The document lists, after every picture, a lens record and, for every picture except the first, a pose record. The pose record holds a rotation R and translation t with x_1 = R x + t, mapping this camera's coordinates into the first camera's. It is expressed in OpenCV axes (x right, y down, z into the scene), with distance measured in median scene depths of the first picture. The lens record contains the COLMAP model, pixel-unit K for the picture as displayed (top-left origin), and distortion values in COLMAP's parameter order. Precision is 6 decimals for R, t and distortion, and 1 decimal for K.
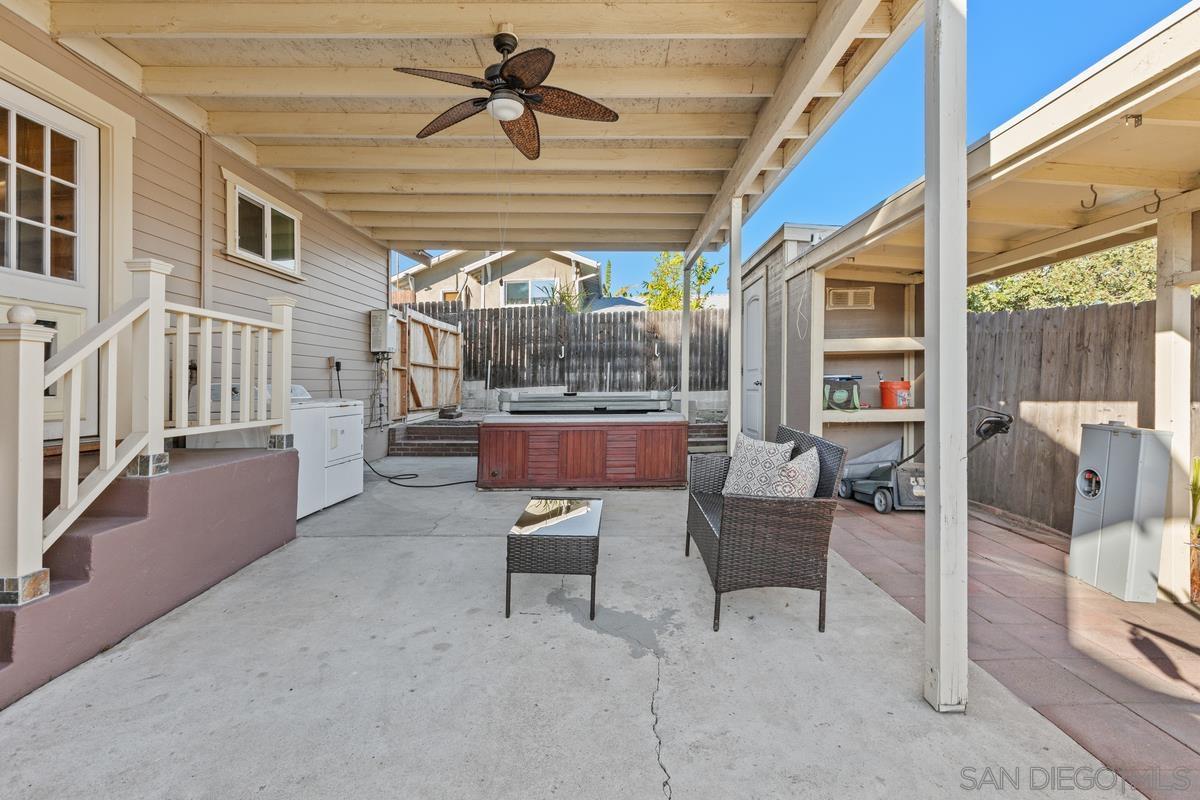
lens RADIAL K [[546.8, 0, 603.5], [0, 546.8, 392.8], [0, 0, 1]] dist [0.004837, -0.000411]
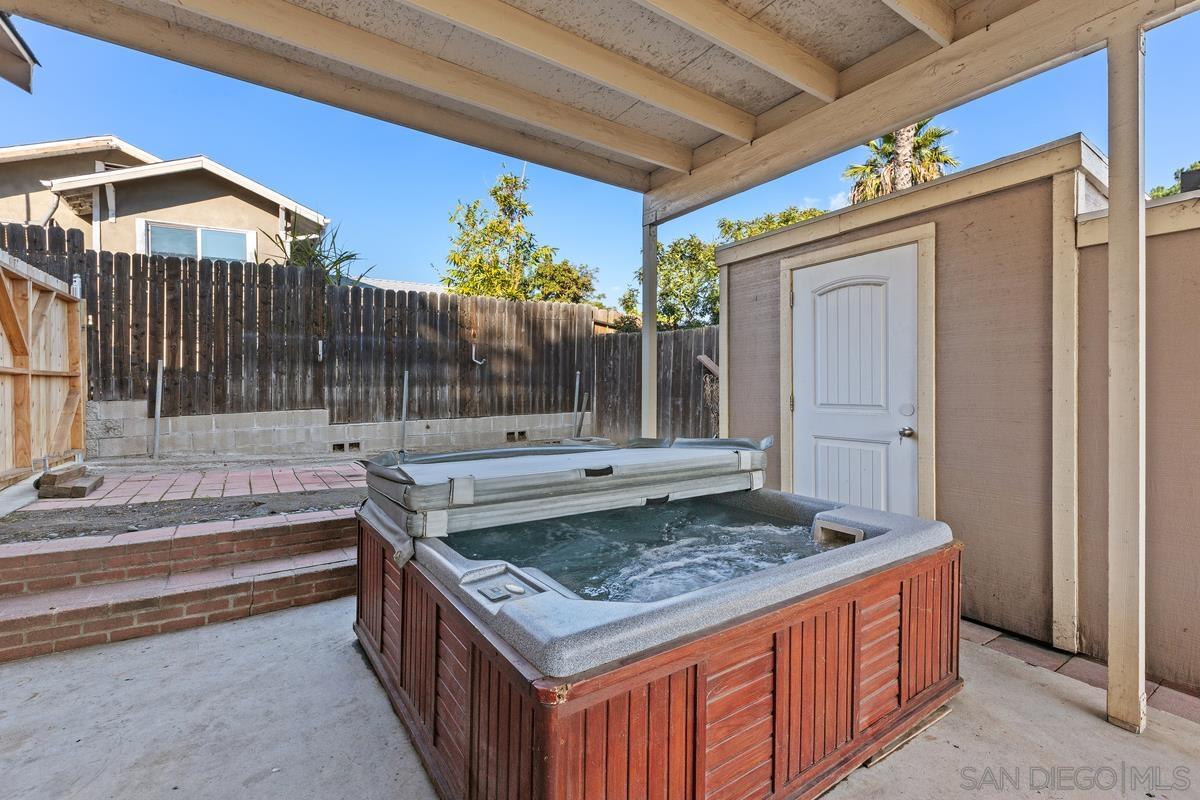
lens RADIAL K [[546.8, 0, 596.2], [0, 546.8, 406.8], [0, 0, 1]] dist [0.004837, -0.000411]
pose [[0.838206, -0.006970, 0.545309, -0.145516], [-0.003748, 0.999821, 0.018541, -0.026890], [-0.545341, -0.017585, 0.838030, 0.356054]]
